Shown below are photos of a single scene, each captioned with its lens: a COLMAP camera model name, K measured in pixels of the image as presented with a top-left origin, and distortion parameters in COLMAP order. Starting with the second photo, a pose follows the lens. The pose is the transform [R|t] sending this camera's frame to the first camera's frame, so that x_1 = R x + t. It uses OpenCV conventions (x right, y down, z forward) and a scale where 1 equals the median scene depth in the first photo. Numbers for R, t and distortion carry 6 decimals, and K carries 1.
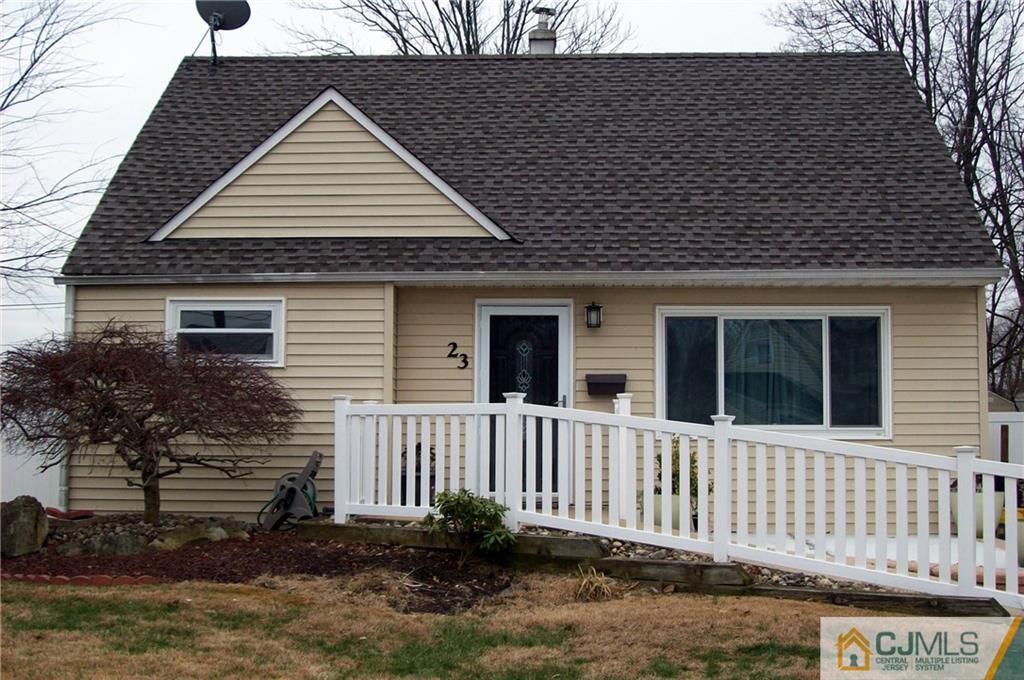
lens RADIAL K [[1363.0, 0, 512.0], [0, 1363.0, 340.0], [0, 0, 1]] dist [-0.128721, 0.032024]
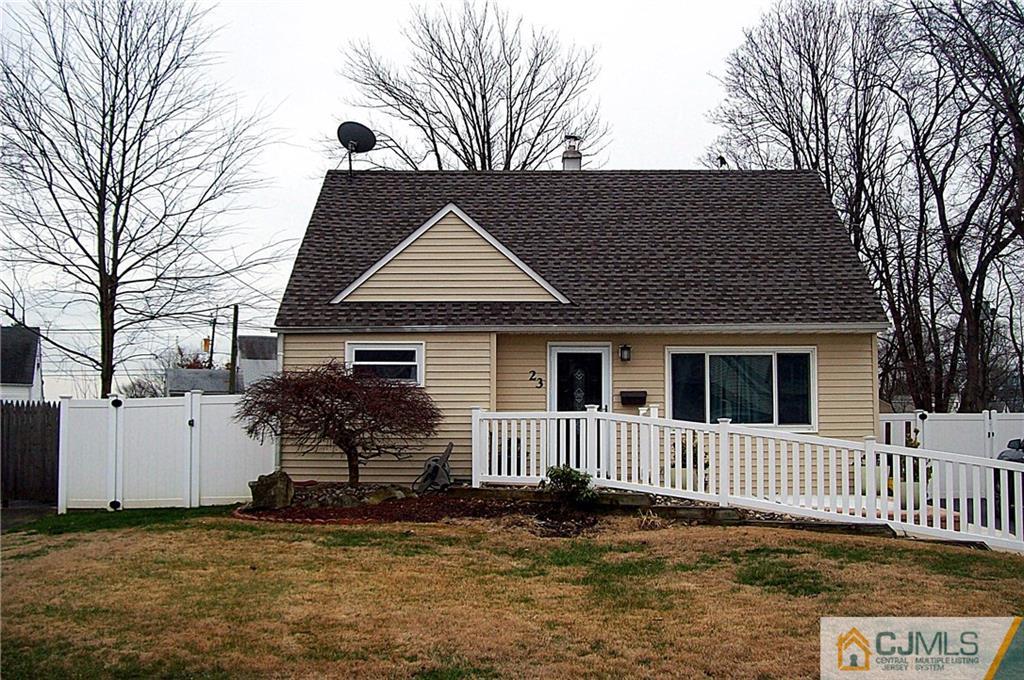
lens RADIAL K [[1110.7, 0, 512.0], [0, 1110.7, 340.0], [0, 0, 1]] dist [-0.153353, 0.004918]
pose [[0.999668, -0.001107, 0.025756, -0.099489], [0.001406, 0.999932, -0.011585, -0.018187], [-0.025741, 0.011617, 0.999601, -0.245199]]
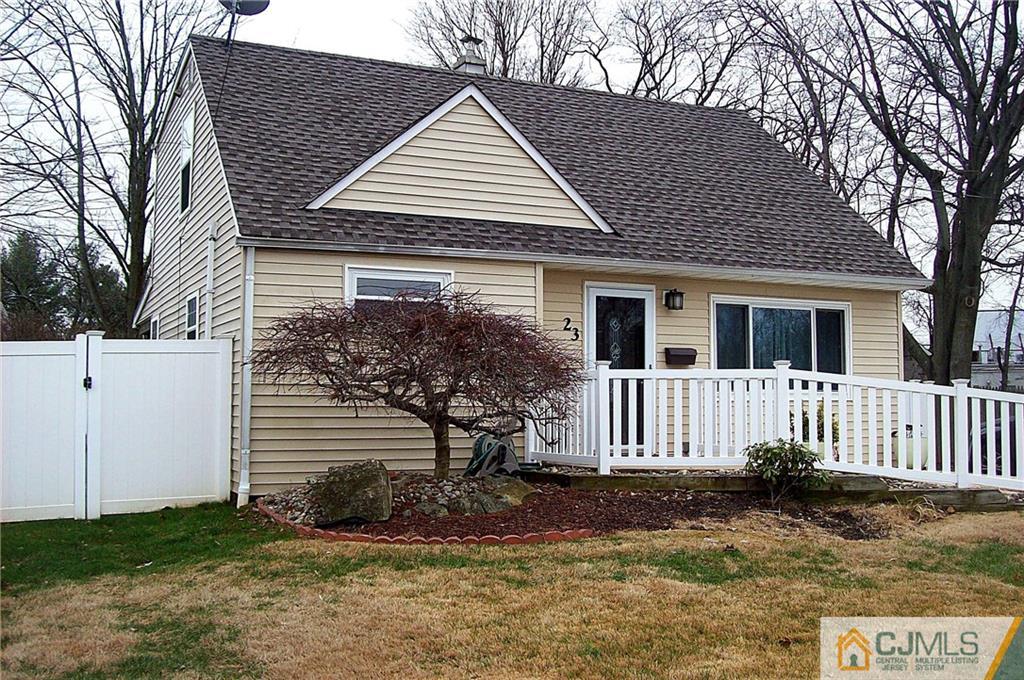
lens RADIAL K [[1091.3, 0, 512.0], [0, 1091.3, 340.0], [0, 0, 1]] dist [-0.170453, 0.000530]
pose [[0.883208, 0.025499, 0.468288, -0.523546], [-0.030993, 0.999511, 0.004028, 0.018636], [-0.467956, -0.018071, 0.883567, 0.203194]]
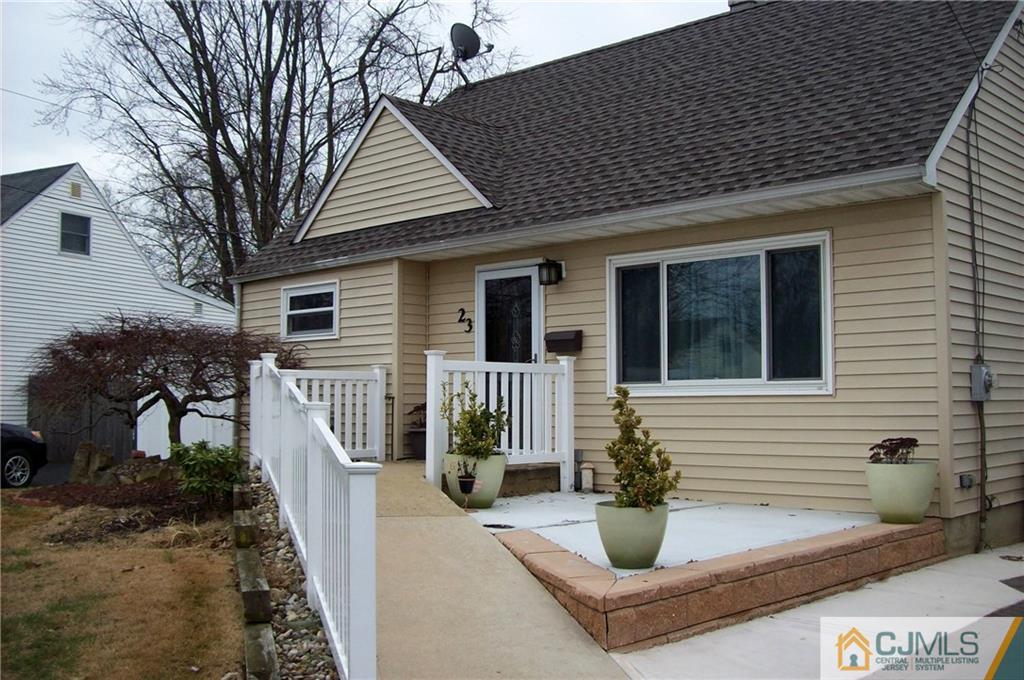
lens RADIAL K [[1091.3, 0, 512.0], [0, 1091.3, 340.0], [0, 0, 1]] dist [-0.170453, 0.000530]
pose [[0.743318, -0.043266, -0.667538, 0.565269], [0.055326, 0.998463, -0.003107, 0.032011], [0.666646, -0.034623, 0.744570, 0.386909]]
